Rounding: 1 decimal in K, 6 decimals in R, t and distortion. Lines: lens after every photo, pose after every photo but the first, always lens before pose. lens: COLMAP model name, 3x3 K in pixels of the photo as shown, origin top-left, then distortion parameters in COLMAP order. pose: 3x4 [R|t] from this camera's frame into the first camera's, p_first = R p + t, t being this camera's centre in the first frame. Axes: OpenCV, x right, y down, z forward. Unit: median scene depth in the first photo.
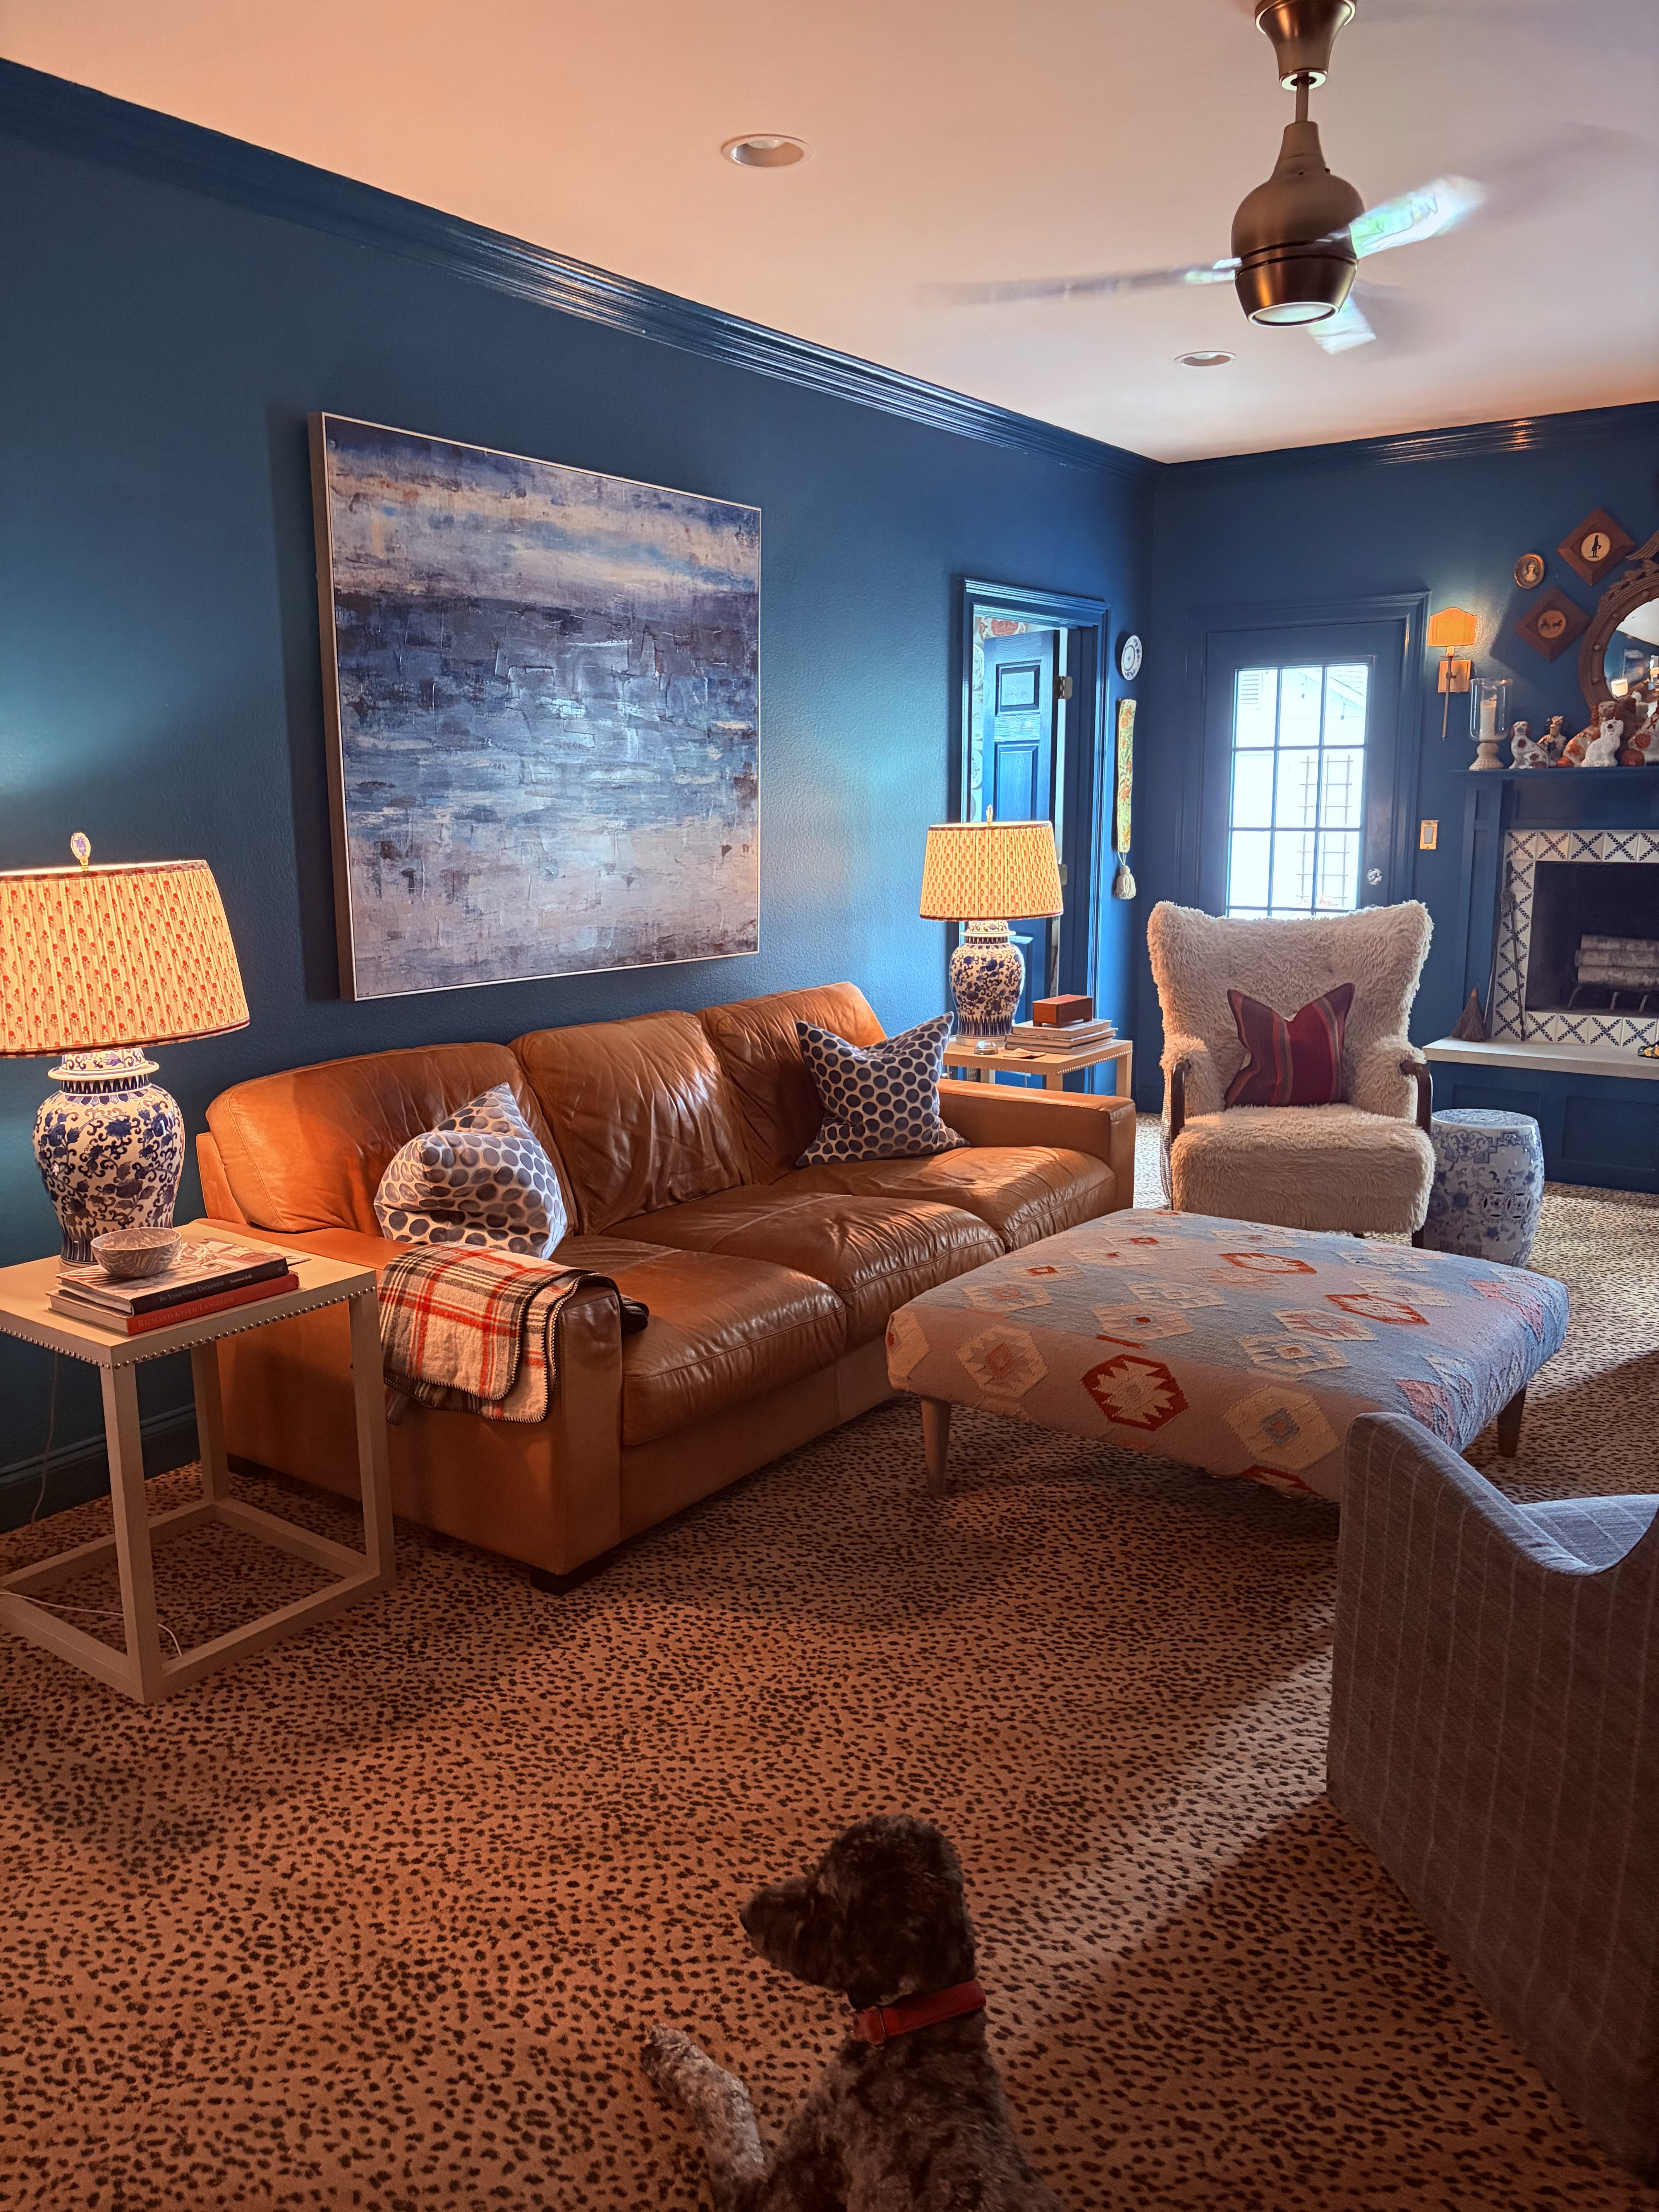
lens RADIAL K [[1693.8, 0, 825.8], [0, 1693.8, 1118.5], [0, 0, 1]] dist [0.048664, -0.059879]
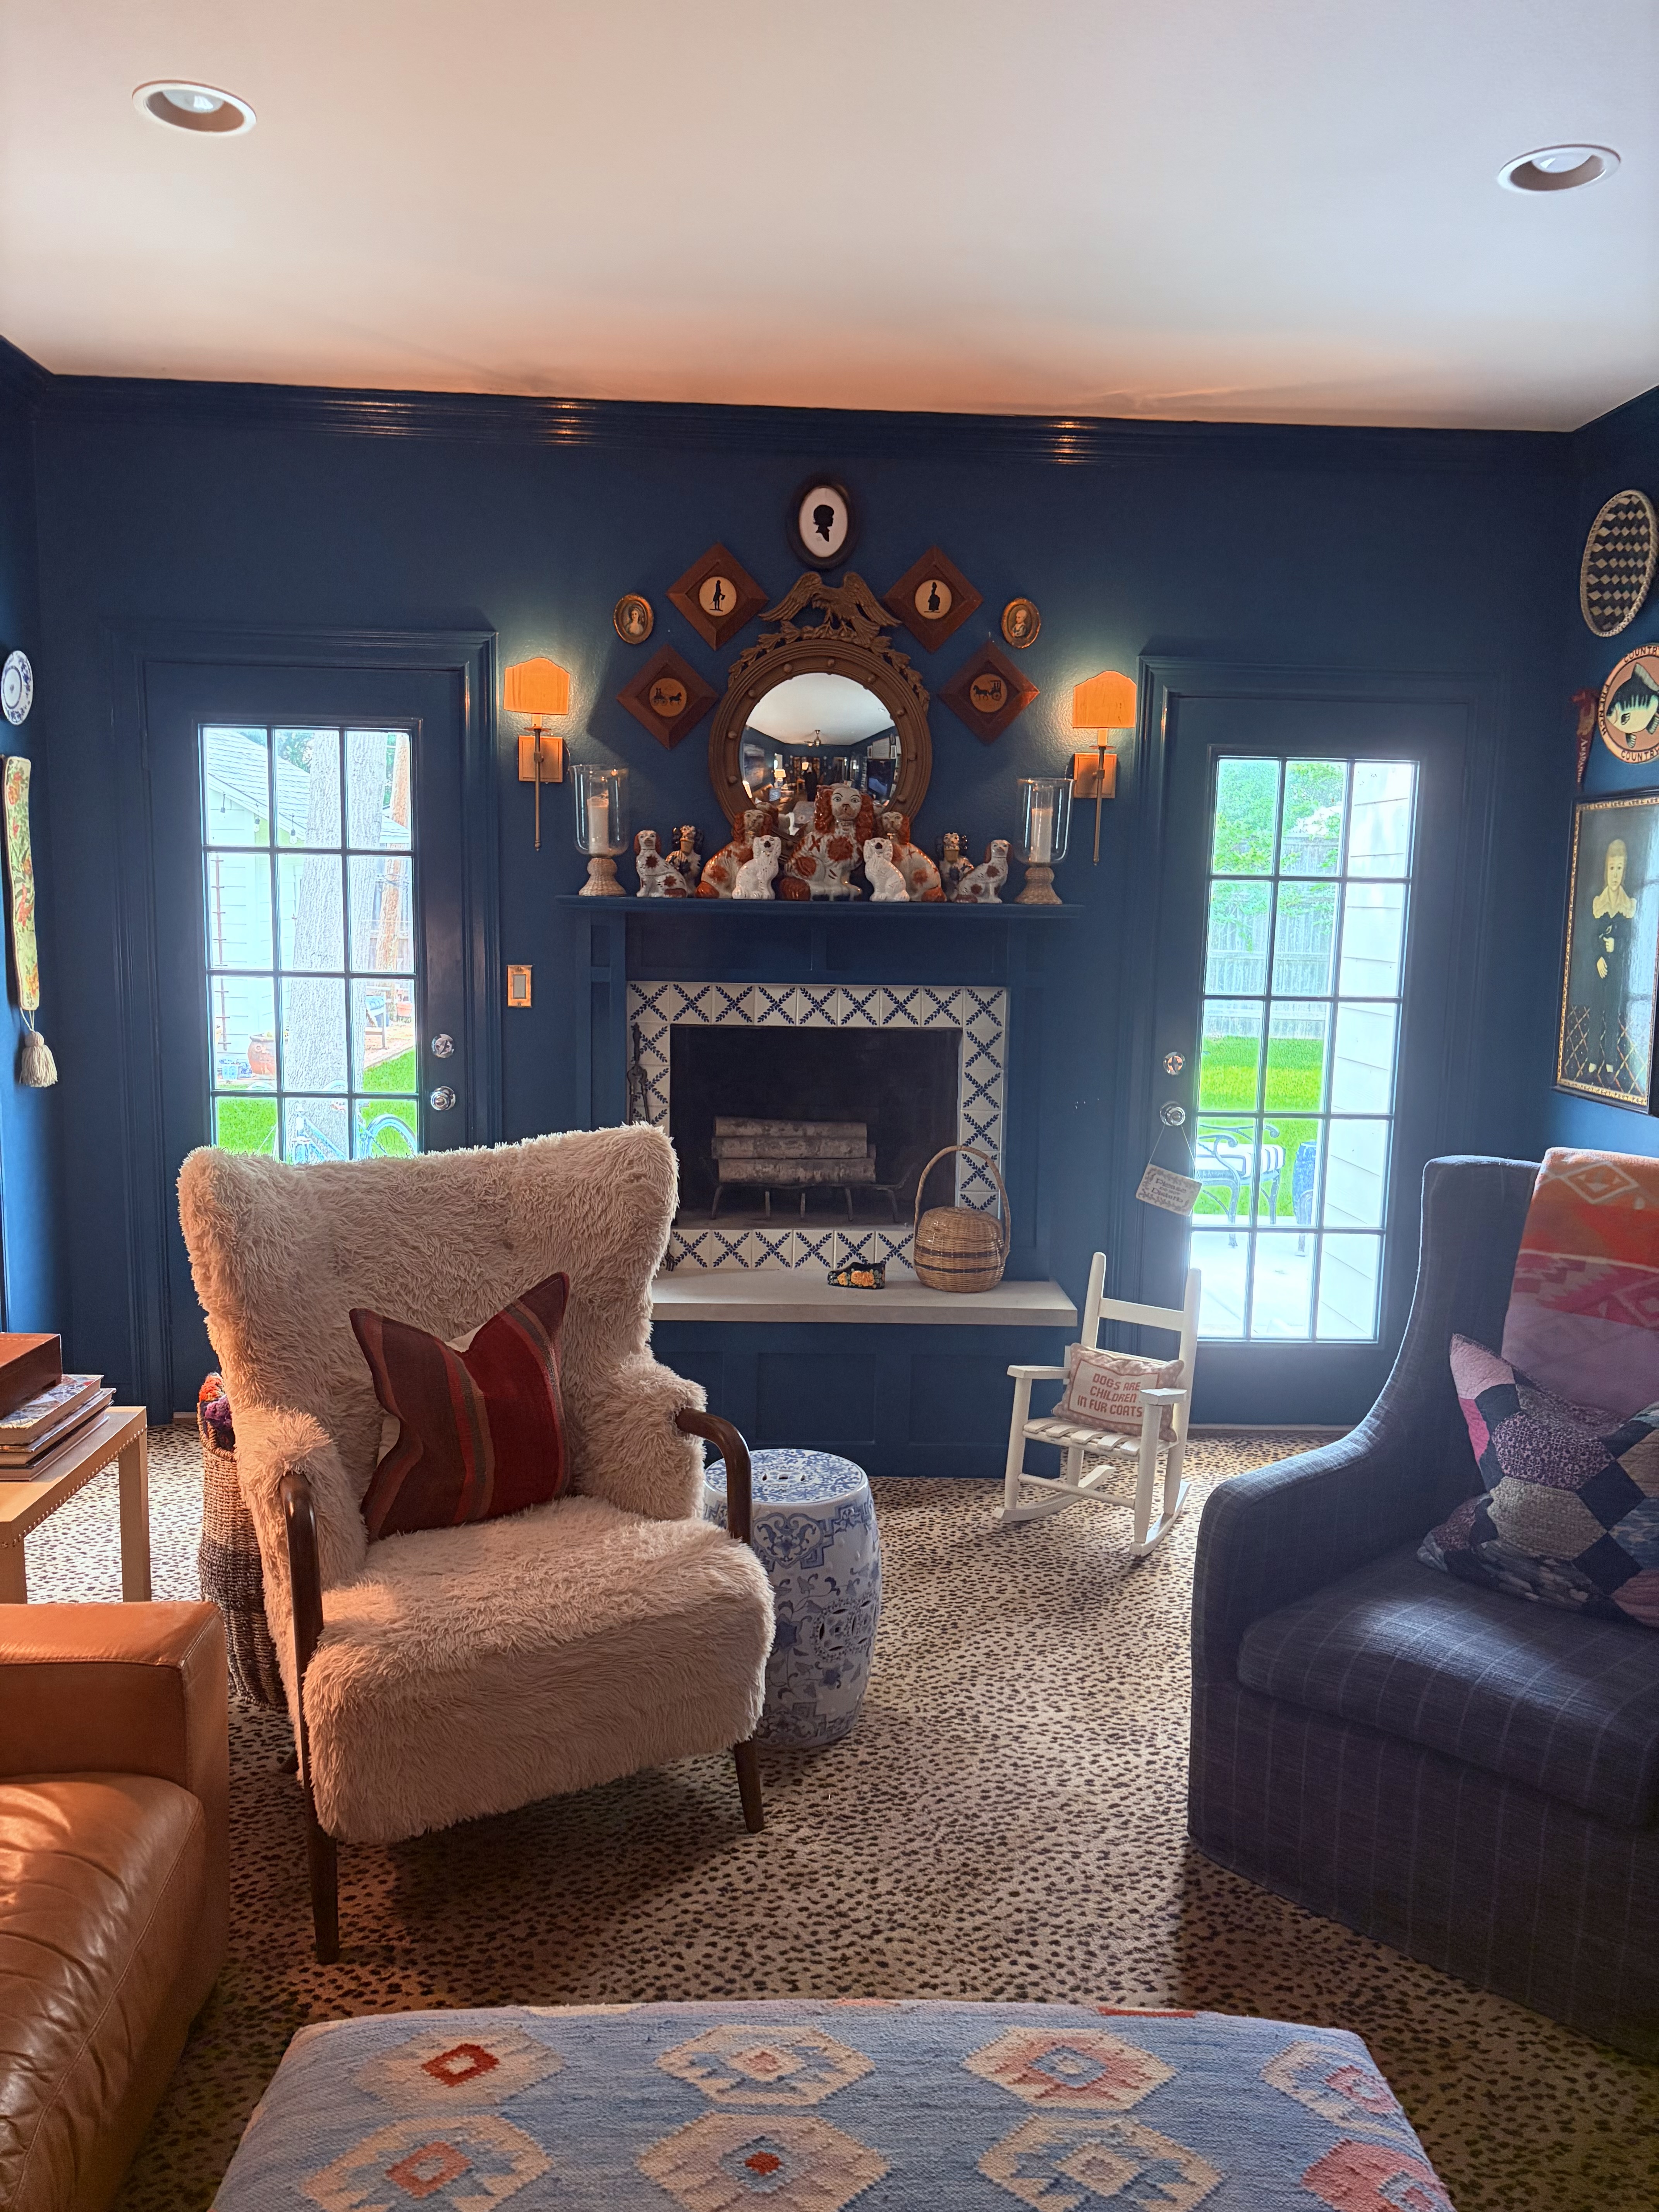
lens RADIAL K [[1626.5, 0, 838.3], [0, 1626.5, 1163.3], [0, 0, 1]] dist [0.065929, -0.171164]
pose [[0.773442, -0.077825, 0.629071, 0.032323], [0.092734, 0.995649, 0.009160, -0.092519], [-0.627047, 0.051251, 0.777293, 0.424604]]
